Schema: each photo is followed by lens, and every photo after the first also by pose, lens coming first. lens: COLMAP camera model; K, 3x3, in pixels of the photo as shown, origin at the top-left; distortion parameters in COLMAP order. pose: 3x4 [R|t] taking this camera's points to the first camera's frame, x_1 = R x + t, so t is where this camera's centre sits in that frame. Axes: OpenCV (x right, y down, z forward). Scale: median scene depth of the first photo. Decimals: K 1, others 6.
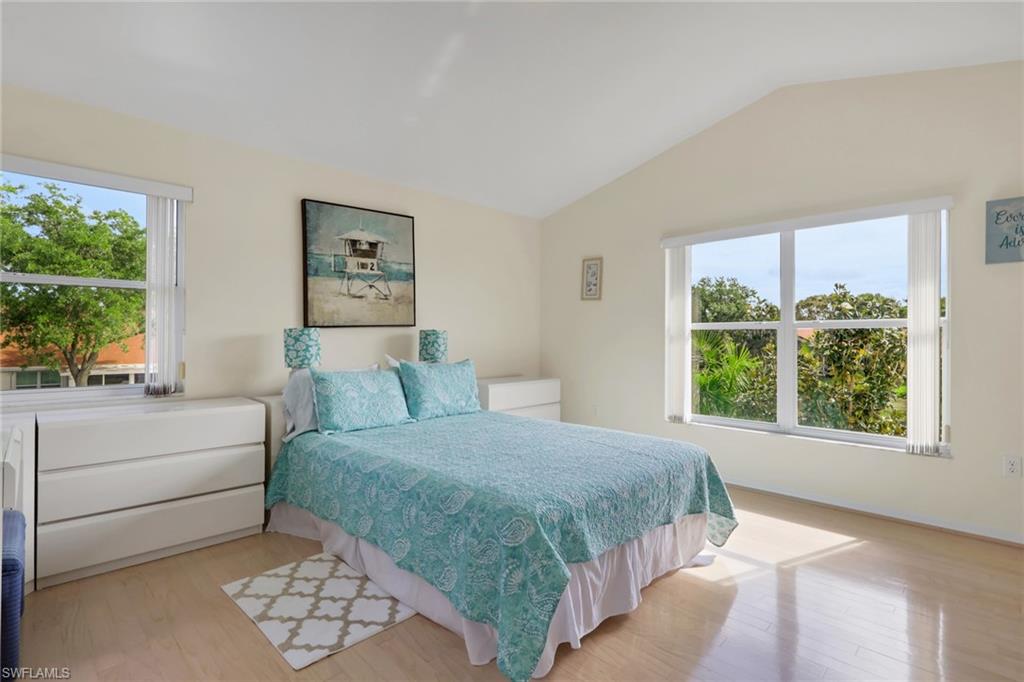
lens RADIAL K [[499.8, 0, 509.1], [0, 499.8, 338.3], [0, 0, 1]] dist [-0.001537, 0.000776]
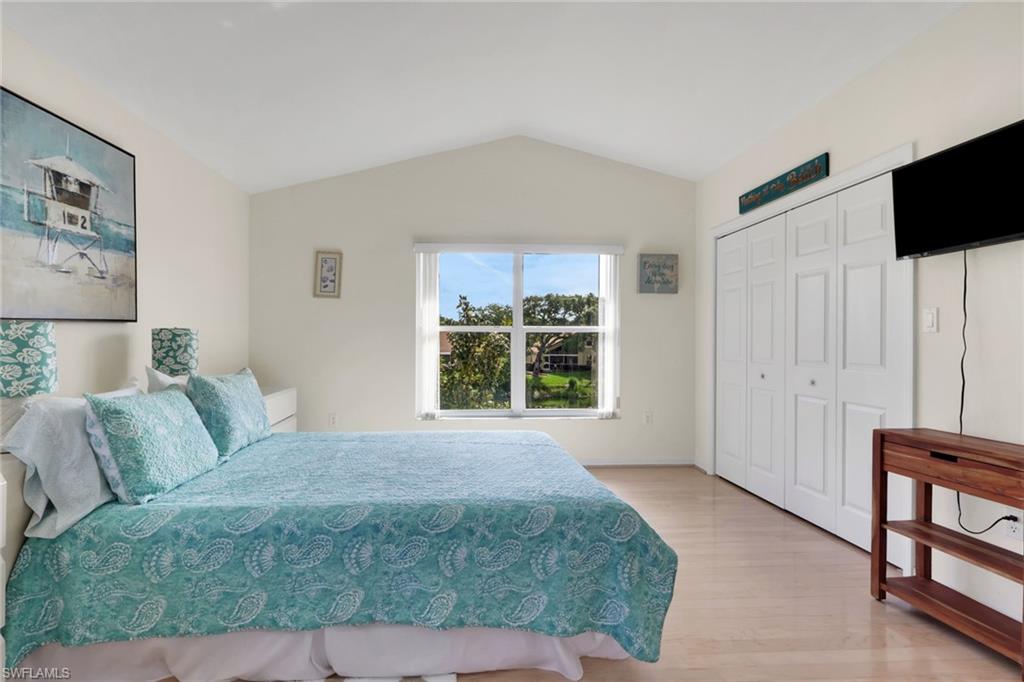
lens RADIAL K [[499.8, 0, 507.0], [0, 499.8, 342.5], [0, 0, 1]] dist [-0.001537, 0.000776]
pose [[0.654425, -0.005231, 0.756109, -0.397246], [0.000122, 0.999977, 0.006813, -0.001851], [-0.756127, -0.004366, 0.654411, 0.213864]]
